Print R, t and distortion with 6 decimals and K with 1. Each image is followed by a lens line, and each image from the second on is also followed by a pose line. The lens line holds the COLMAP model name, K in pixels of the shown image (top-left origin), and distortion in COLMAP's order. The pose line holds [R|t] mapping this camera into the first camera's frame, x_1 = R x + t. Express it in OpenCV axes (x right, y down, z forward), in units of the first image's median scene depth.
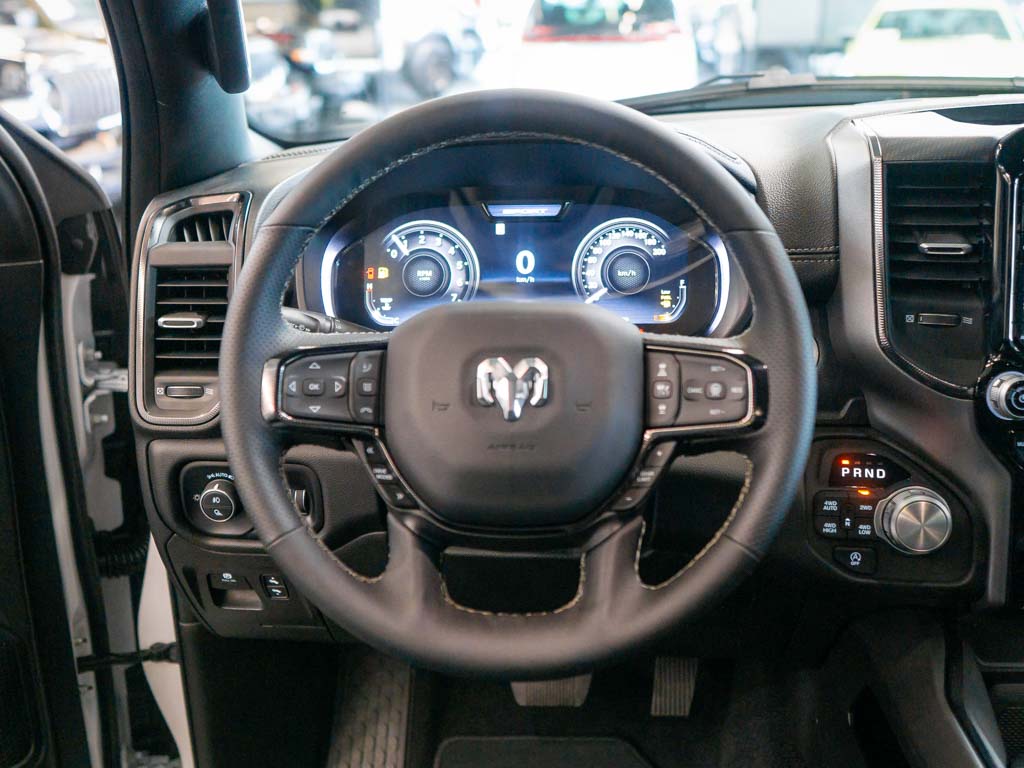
lens RADIAL K [[1049.0, 0, 512.0], [0, 1049.0, 384.0], [0, 0, 1]] dist [0.001015, 0.011557]
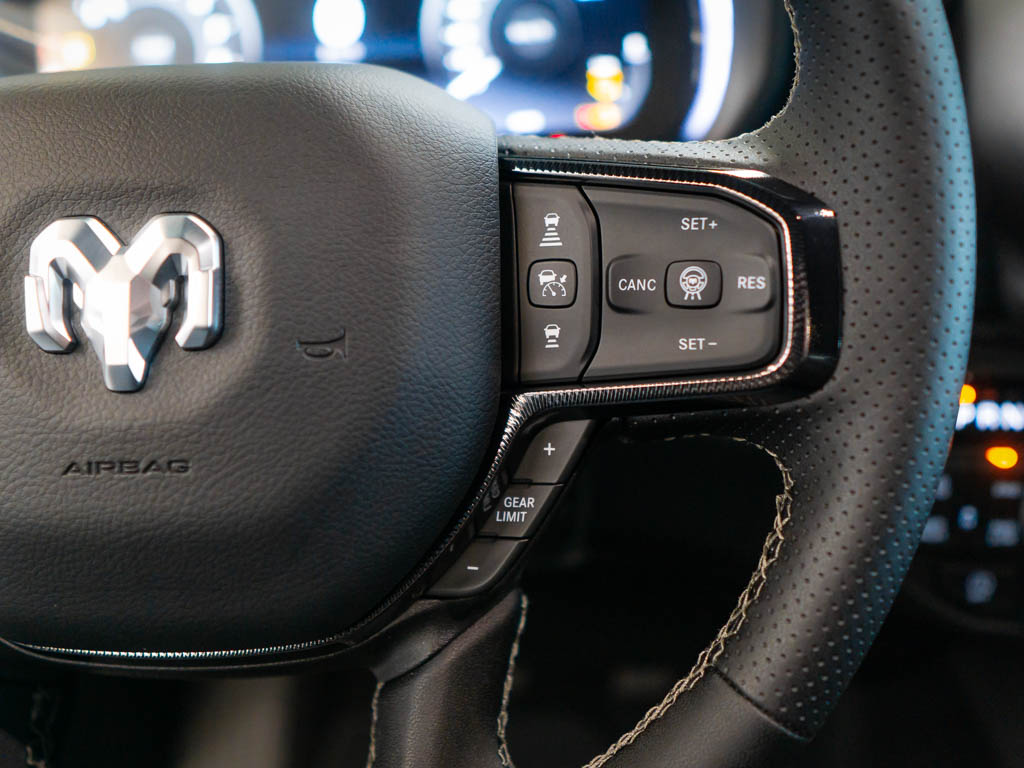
lens RADIAL K [[1049.0, 0, 512.0], [0, 1049.0, 384.0], [0, 0, 1]] dist [0.001015, 0.011557]
pose [[0.999367, -0.035566, 0.001274, 0.126815], [0.034936, 0.987221, 0.155477, -0.018128], [-0.006788, -0.155334, 0.987839, 0.621289]]
